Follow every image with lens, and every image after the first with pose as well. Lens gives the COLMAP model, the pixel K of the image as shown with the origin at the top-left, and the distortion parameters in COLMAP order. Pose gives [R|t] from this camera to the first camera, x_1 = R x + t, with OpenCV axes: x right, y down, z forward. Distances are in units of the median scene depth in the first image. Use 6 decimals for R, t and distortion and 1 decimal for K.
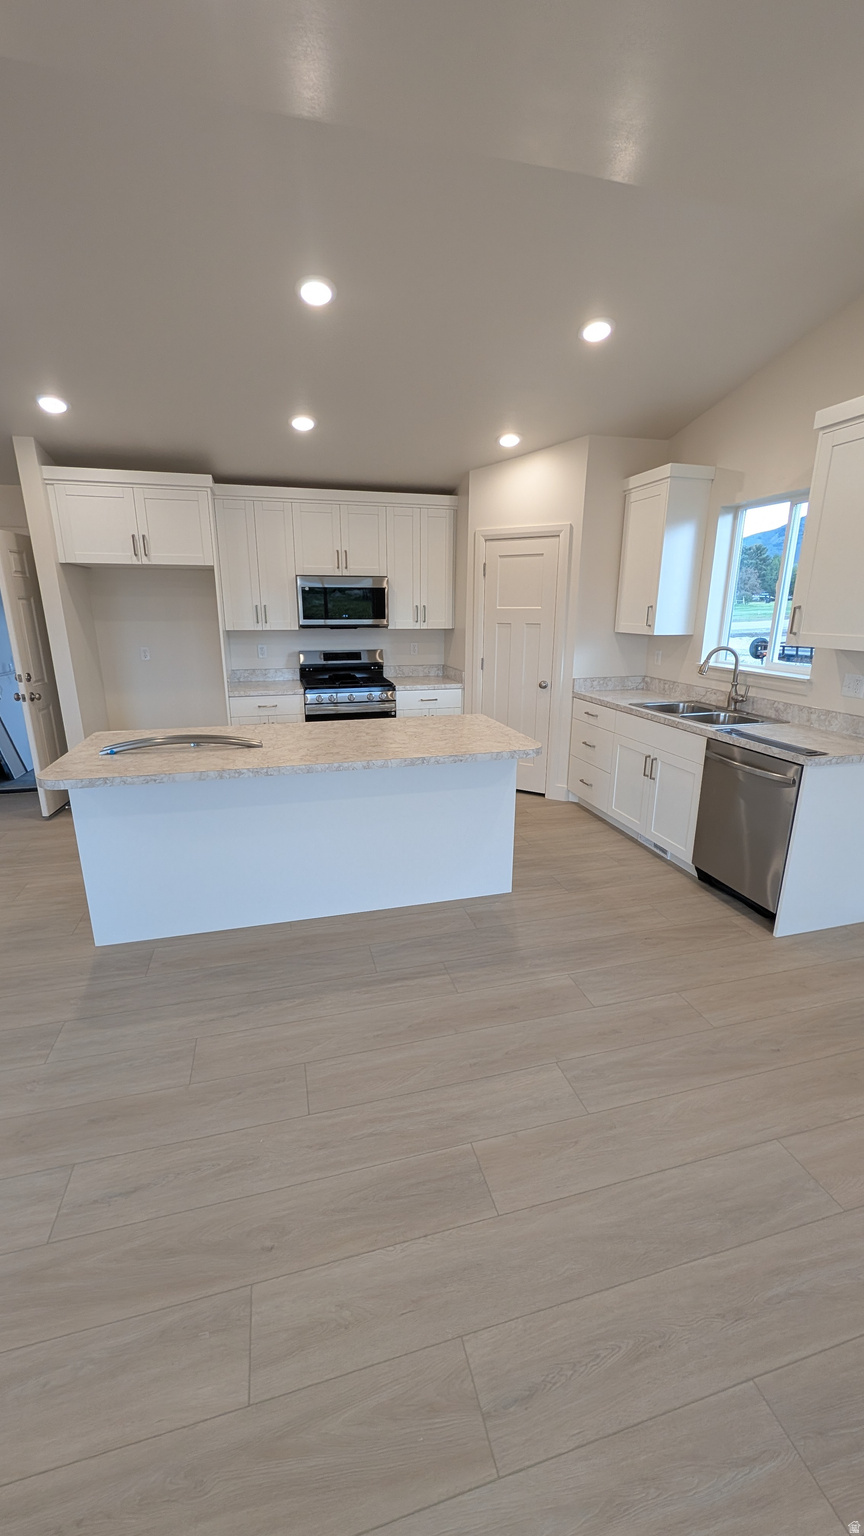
lens RADIAL K [[586.0, 0, 432.0], [0, 586.0, 768.0], [0, 0, 1]] dist [-0.000600, 0.000205]
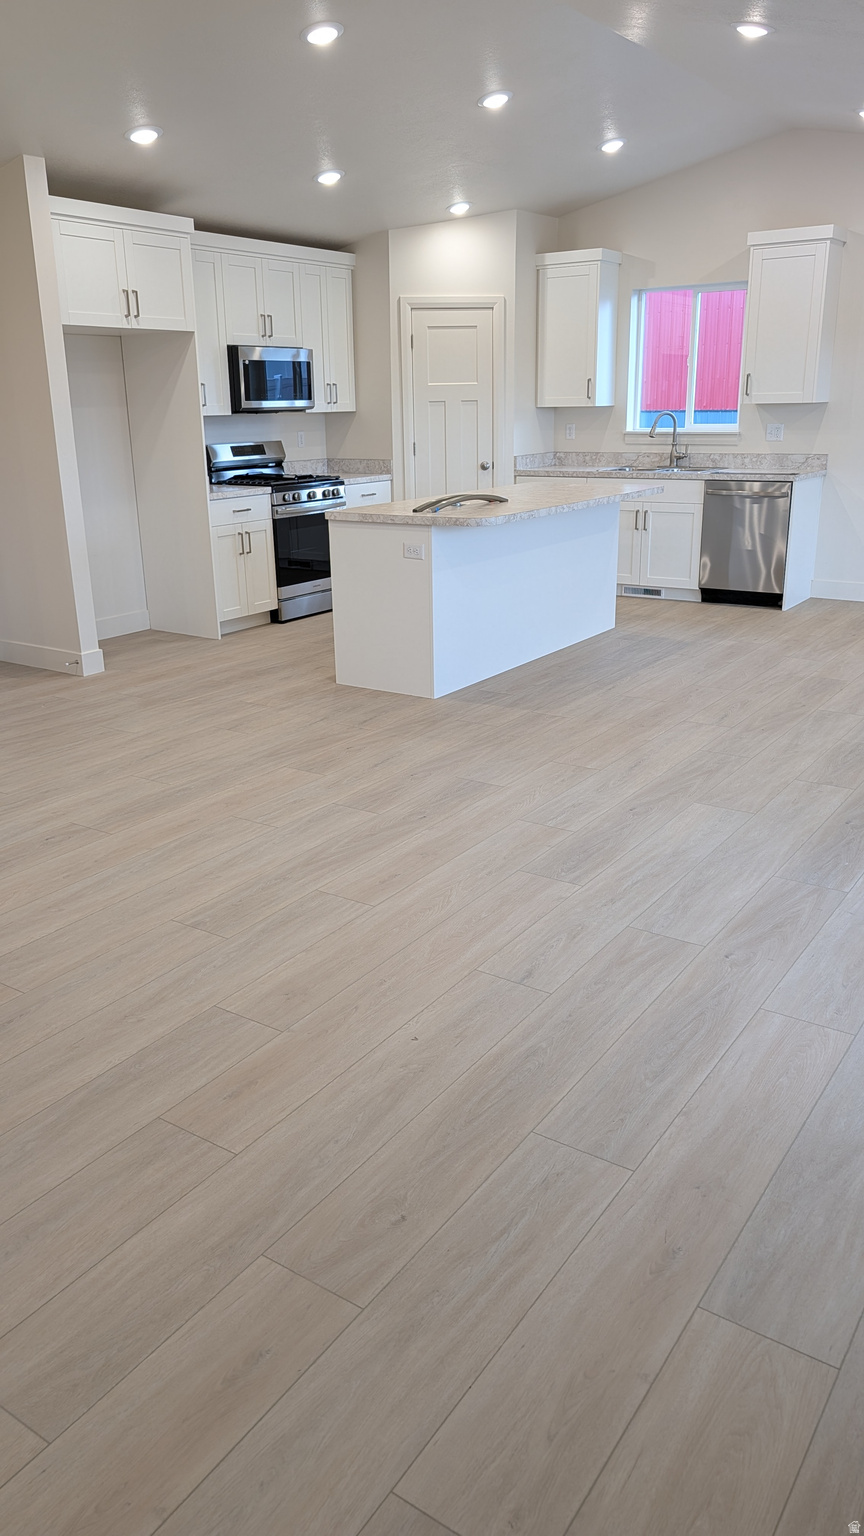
lens RADIAL K [[1109.2, 0, 426.1], [0, 1109.2, 769.0], [0, 0, 1]] dist [0.013064, -0.008731]
pose [[0.760612, -0.220183, 0.610728, -1.238334], [0.192954, 0.974890, 0.111165, 0.134954], [-0.619870, 0.033289, 0.783998, -0.385060]]
